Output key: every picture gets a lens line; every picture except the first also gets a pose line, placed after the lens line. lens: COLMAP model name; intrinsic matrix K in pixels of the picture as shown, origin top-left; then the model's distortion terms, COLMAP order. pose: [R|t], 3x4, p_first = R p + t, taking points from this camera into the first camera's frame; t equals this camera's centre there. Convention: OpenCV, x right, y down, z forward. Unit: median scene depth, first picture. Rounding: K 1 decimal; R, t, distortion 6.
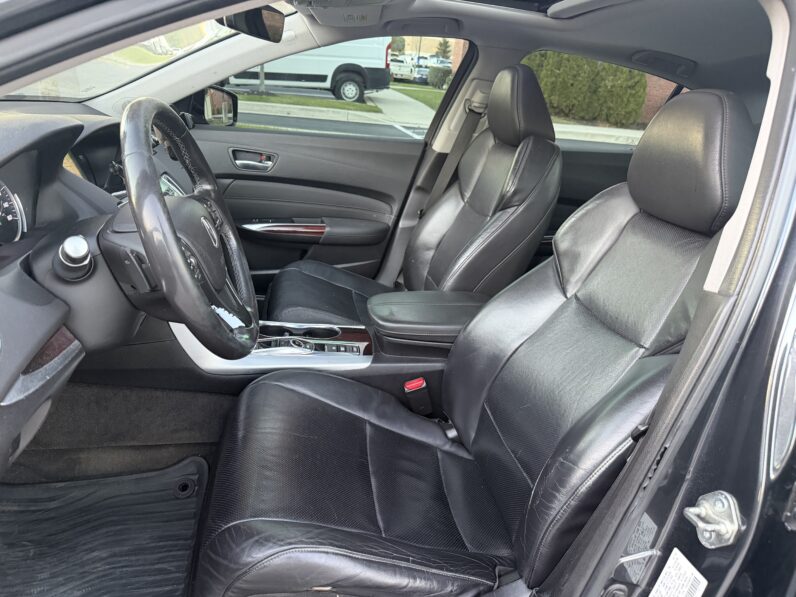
lens RADIAL K [[578.5, 0, 398.0], [0, 578.5, 298.5], [0, 0, 1]] dist [-0.003338, -0.004186]
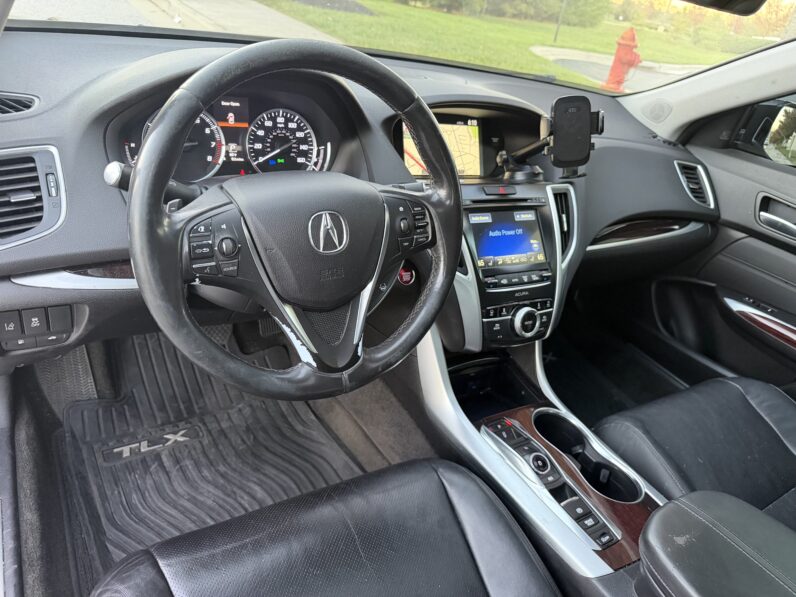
lens RADIAL K [[578.5, 0, 398.0], [0, 578.5, 298.5], [0, 0, 1]] dist [-0.003338, -0.004186]
pose [[0.410838, 0.441320, -0.797777, 0.204283], [-0.458969, 0.856184, 0.237271, -0.167552], [0.787756, 0.268675, 0.554305, 0.441786]]
